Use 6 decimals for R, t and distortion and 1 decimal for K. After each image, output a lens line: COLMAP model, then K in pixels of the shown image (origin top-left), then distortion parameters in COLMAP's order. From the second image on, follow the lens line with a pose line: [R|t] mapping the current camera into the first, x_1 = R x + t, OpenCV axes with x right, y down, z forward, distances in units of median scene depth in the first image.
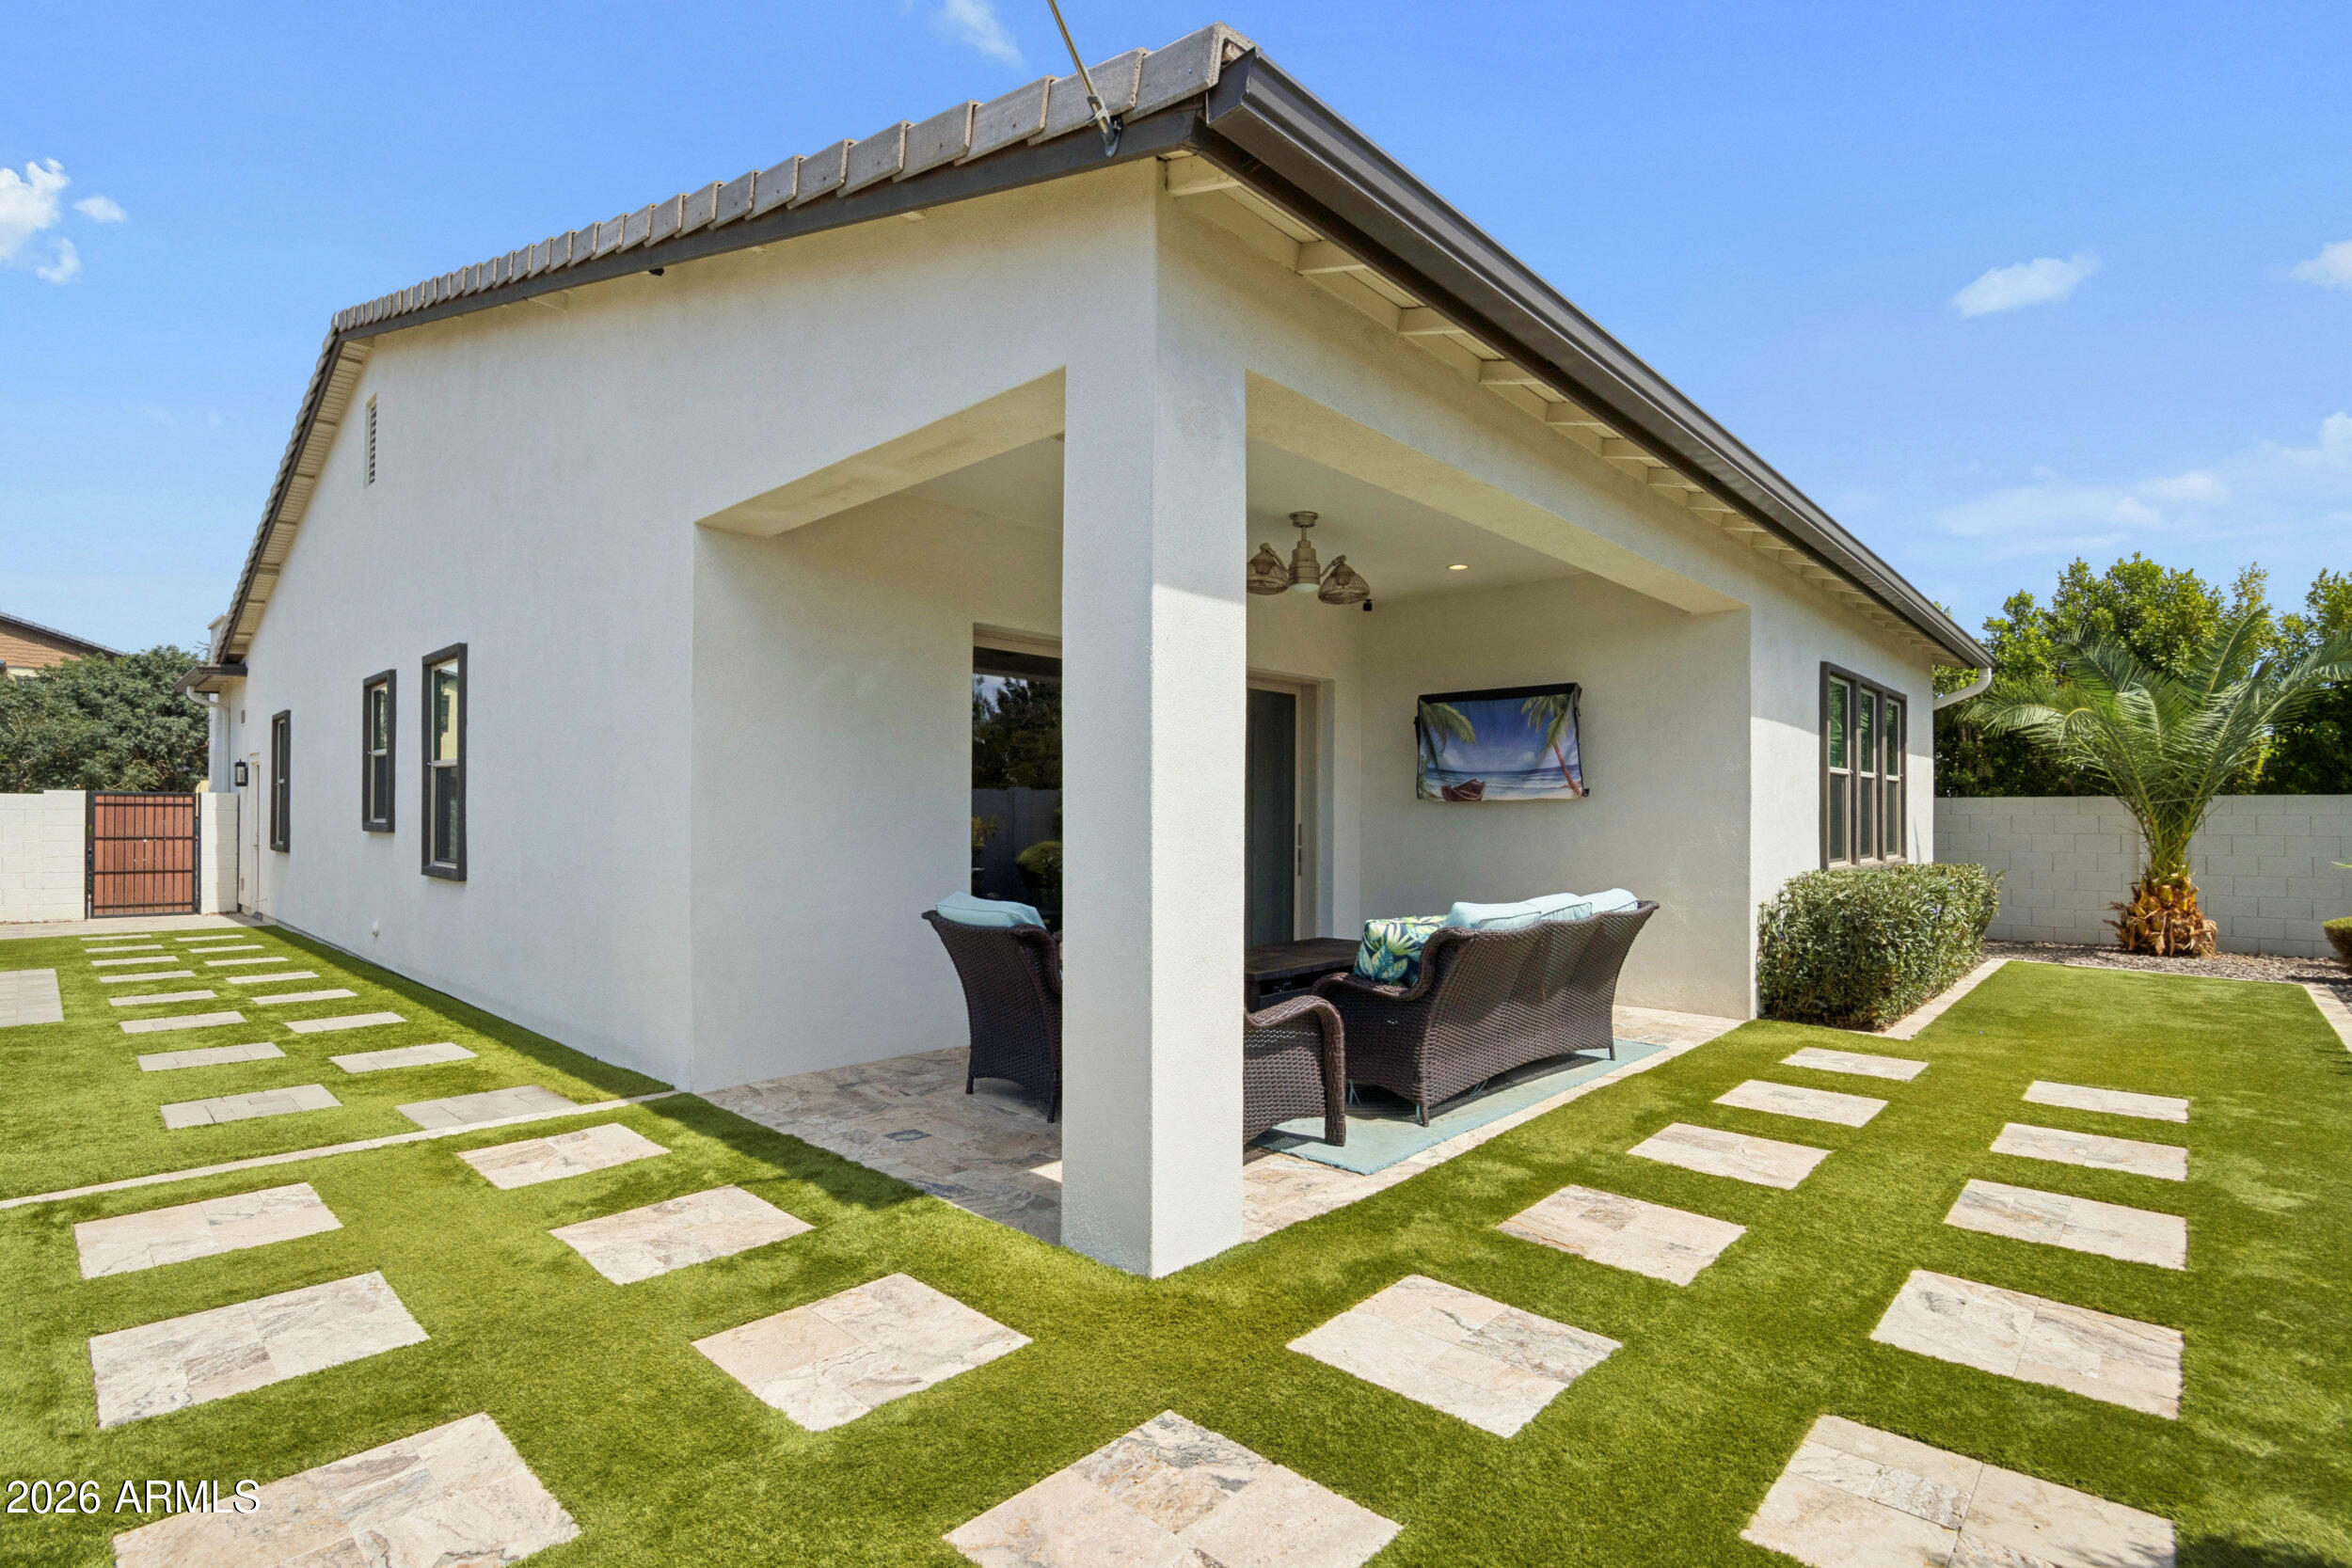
lens RADIAL K [[1109.4, 0, 1173.0], [0, 1109.4, 818.3], [0, 0, 1]] dist [-0.036865, 0.007355]
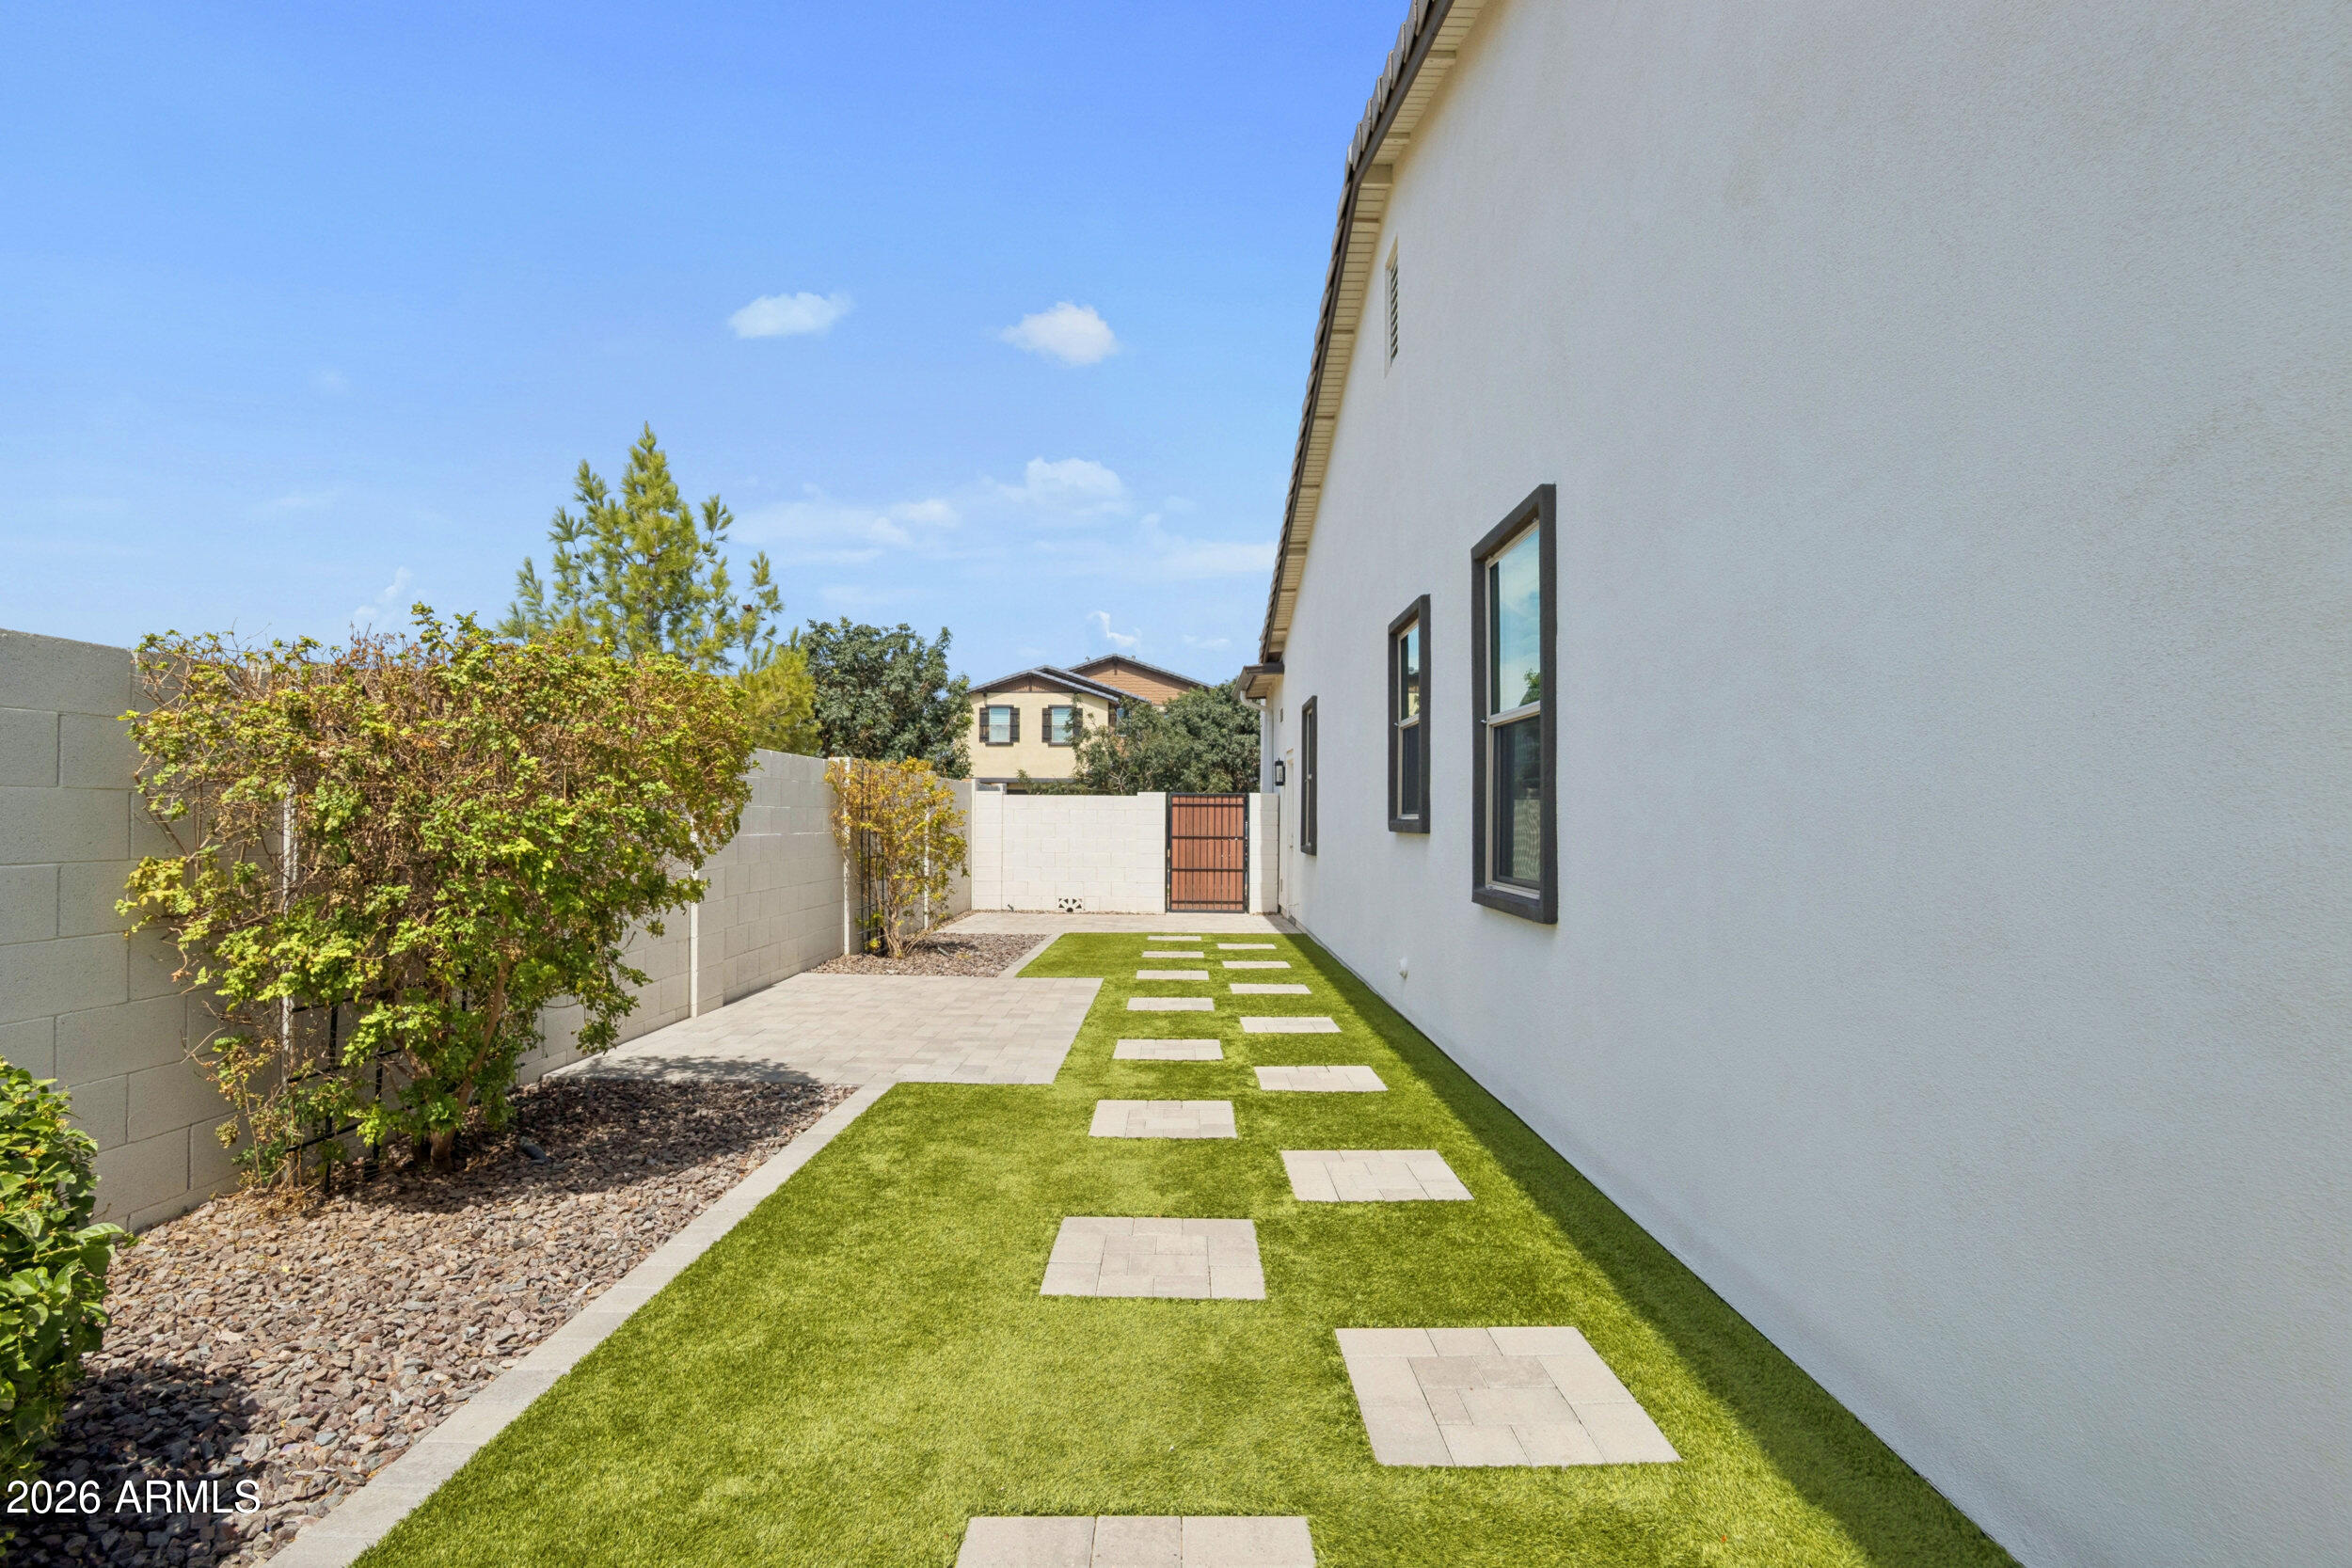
lens RADIAL K [[1109.4, 0, 1174.8], [0, 1109.4, 788.4], [0, 0, 1]] dist [-0.036865, 0.007355]
pose [[0.680191, -0.020745, -0.732741, -0.191329], [-0.002387, 0.999531, -0.030515, 0.003855], [0.733031, 0.022505, 0.679823, 0.251060]]
